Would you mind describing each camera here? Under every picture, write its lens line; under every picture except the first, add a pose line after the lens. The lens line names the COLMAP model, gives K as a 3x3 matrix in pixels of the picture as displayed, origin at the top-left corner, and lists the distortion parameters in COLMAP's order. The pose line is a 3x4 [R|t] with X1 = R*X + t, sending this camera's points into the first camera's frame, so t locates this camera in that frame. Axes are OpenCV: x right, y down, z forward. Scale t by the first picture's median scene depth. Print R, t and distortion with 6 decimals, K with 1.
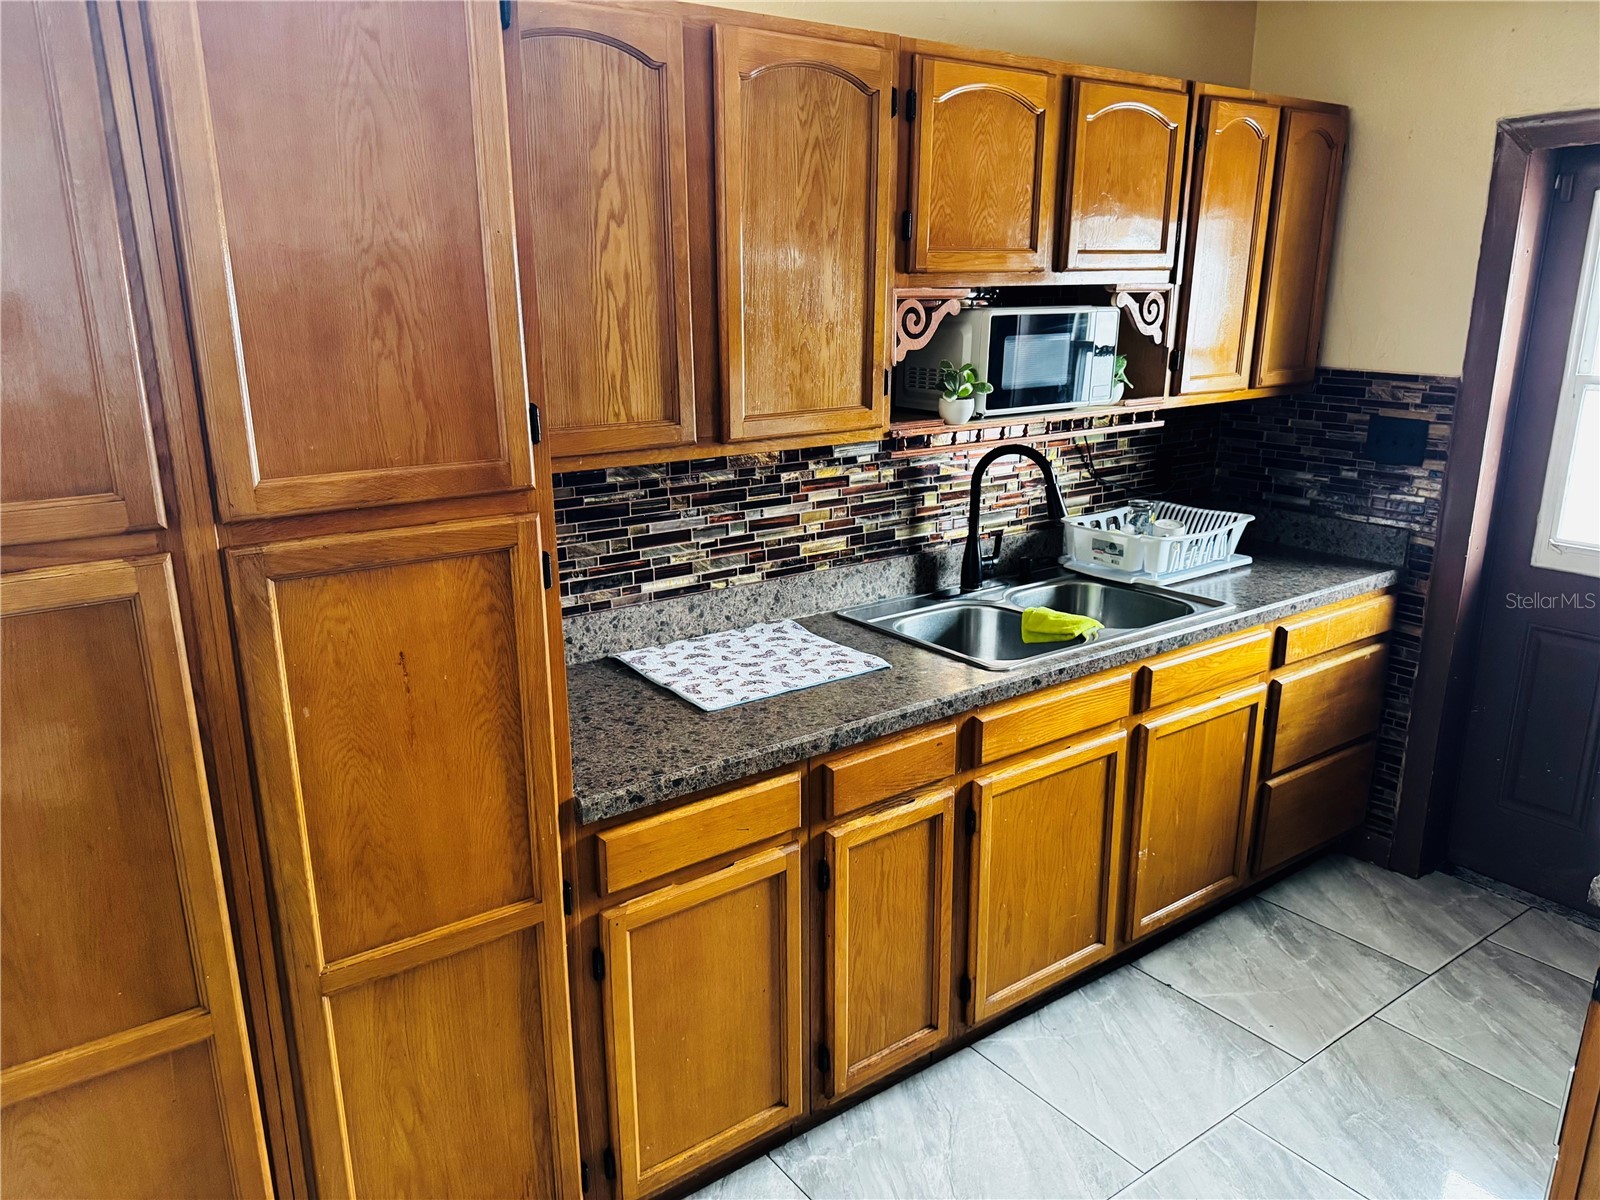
lens RADIAL K [[1119.6, 0, 792.9], [0, 1119.6, 600.6], [0, 0, 1]] dist [0.040652, -0.064976]
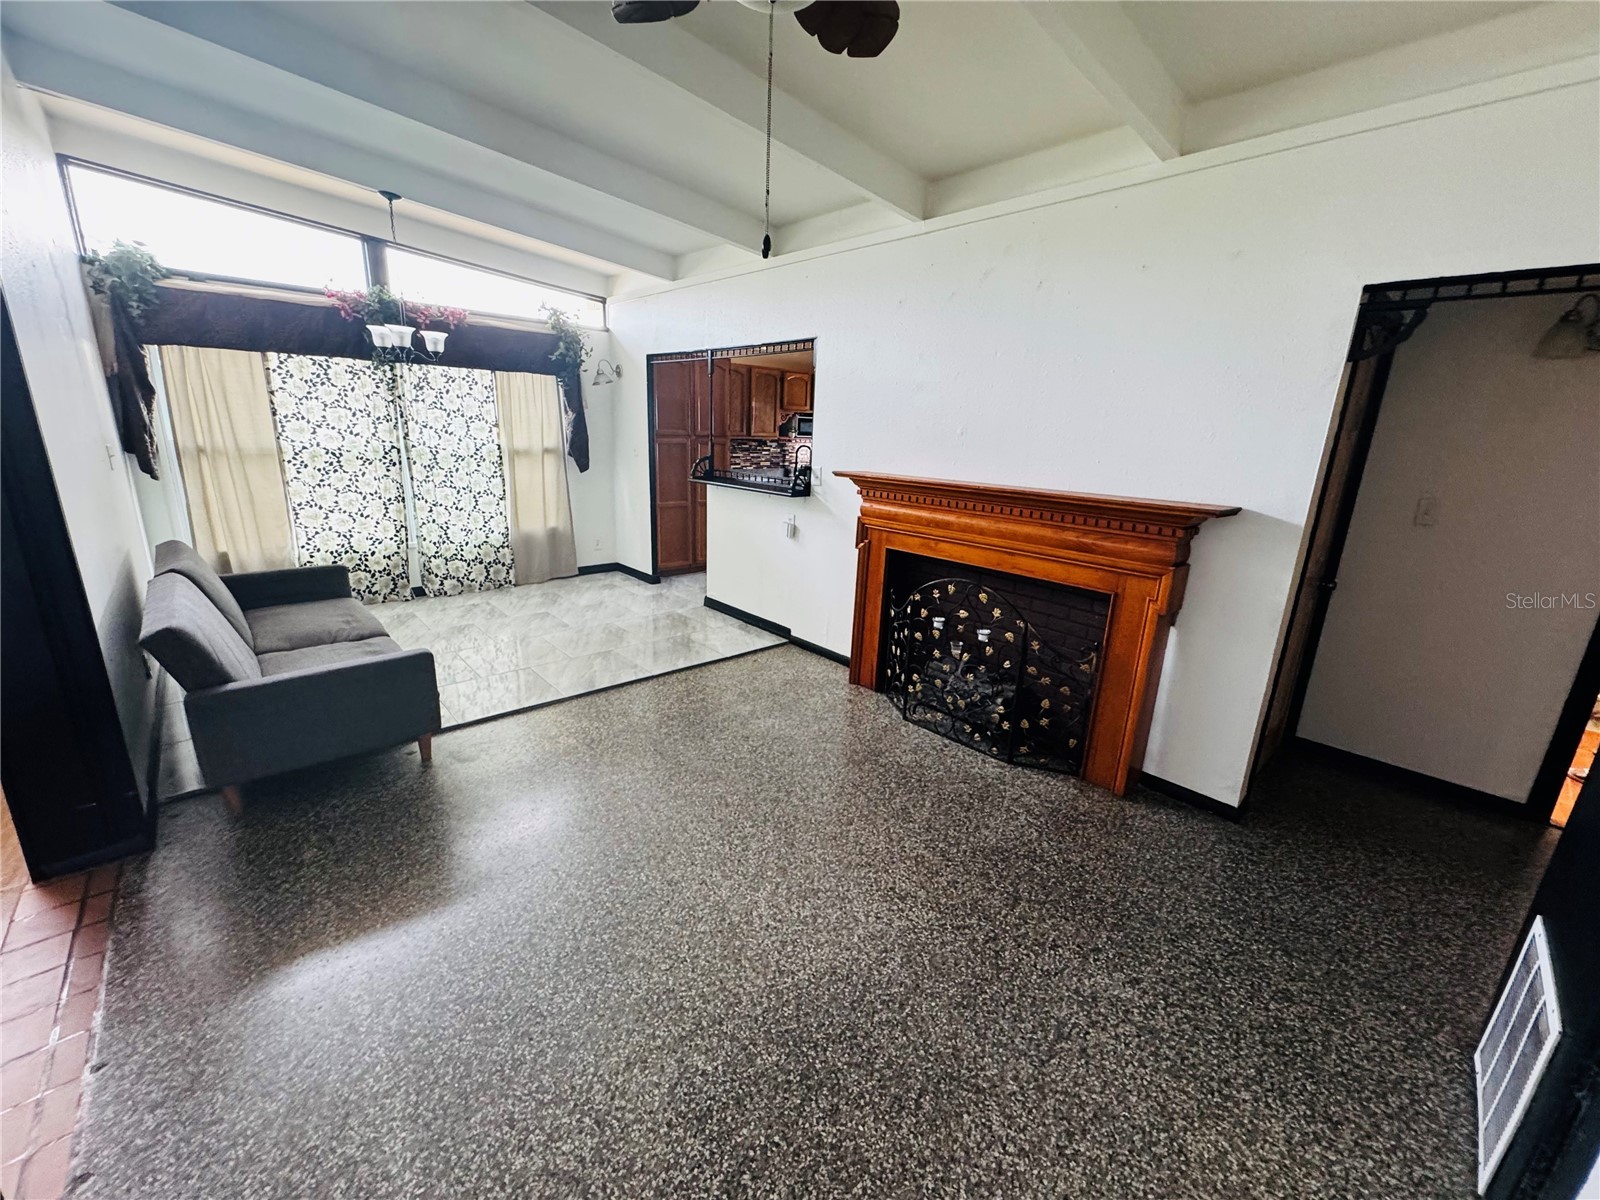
lens RADIAL K [[645.4, 0, 802.1], [0, 645.4, 595.6], [0, 0, 1]] dist [0.001545, 0.000594]
pose [[0.993484, 0.015603, 0.112898, -0.132651], [-0.015432, 0.999878, -0.002391, 0.578774], [-0.112921, 0.000633, 0.993604, -1.978639]]
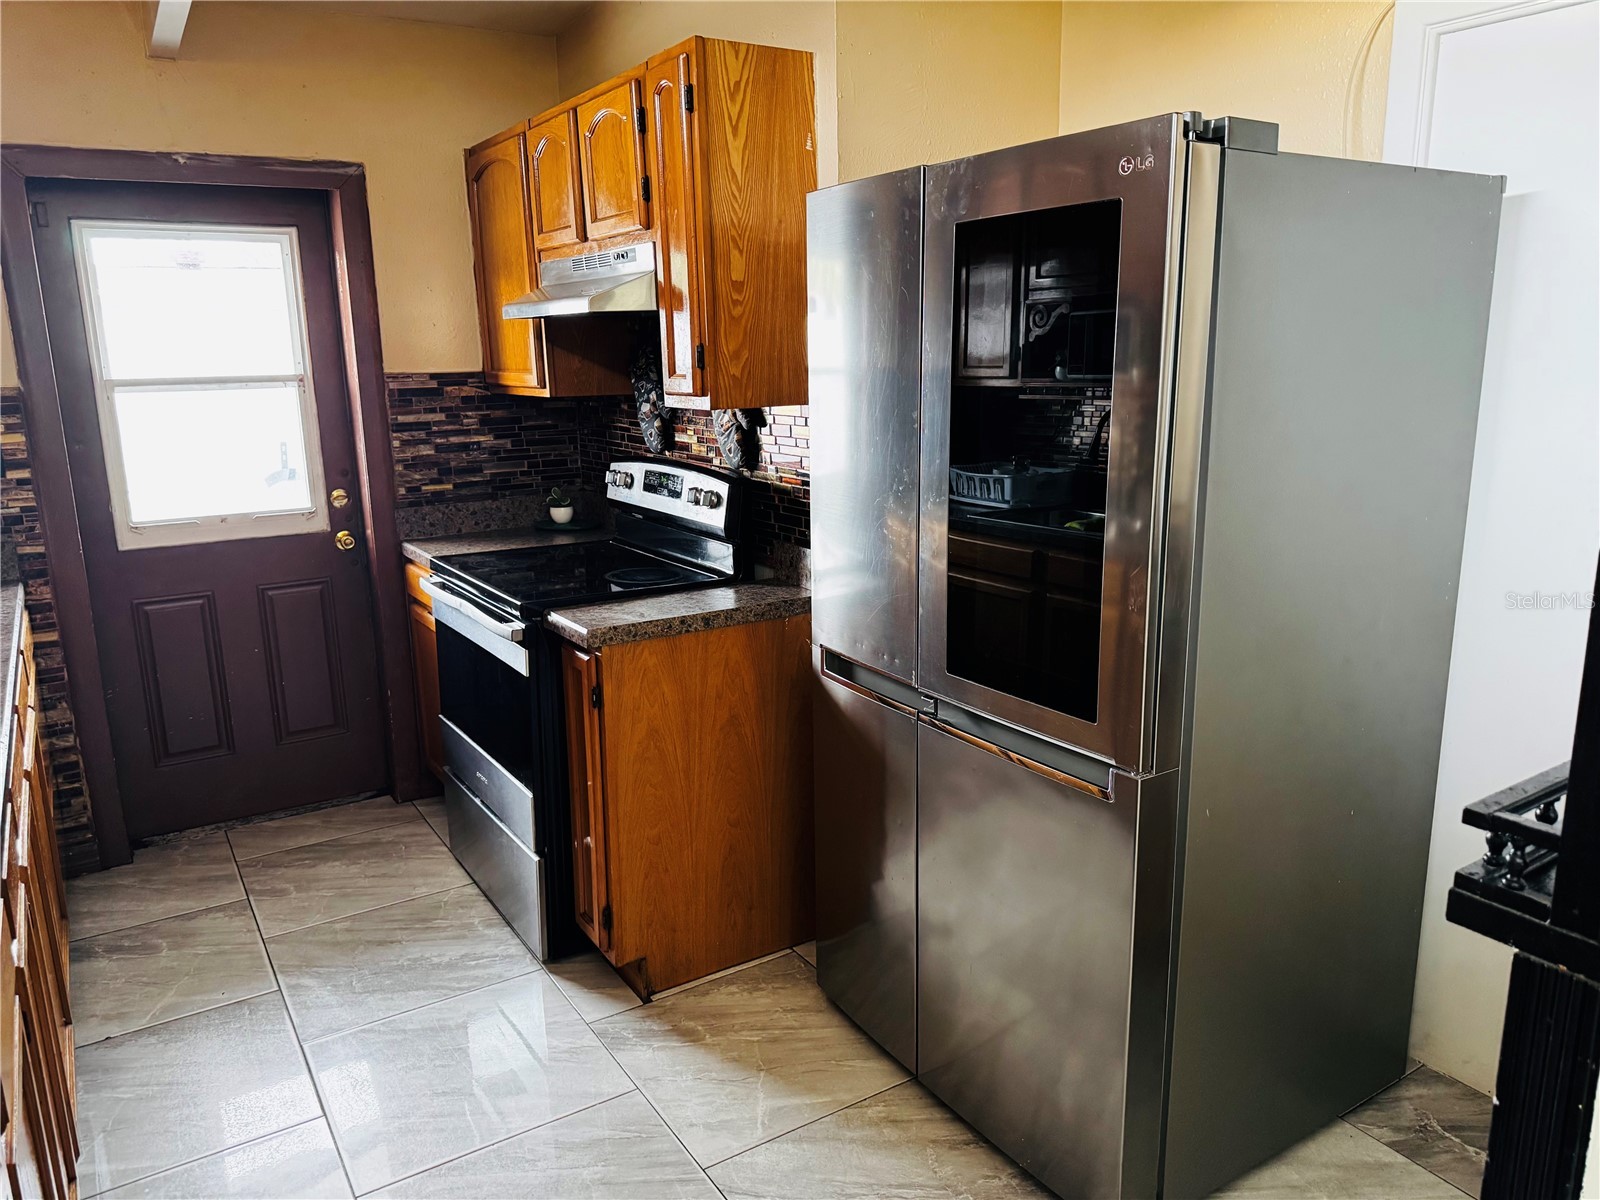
lens RADIAL K [[1119.6, 0, 808.7], [0, 1119.6, 591.4], [0, 0, 1]] dist [0.040652, -0.064976]
pose [[0.047734, -0.207545, 0.977060, -0.505000], [0.277392, 0.942454, 0.186642, -0.014899], [-0.959570, 0.262119, 0.102559, 0.293207]]
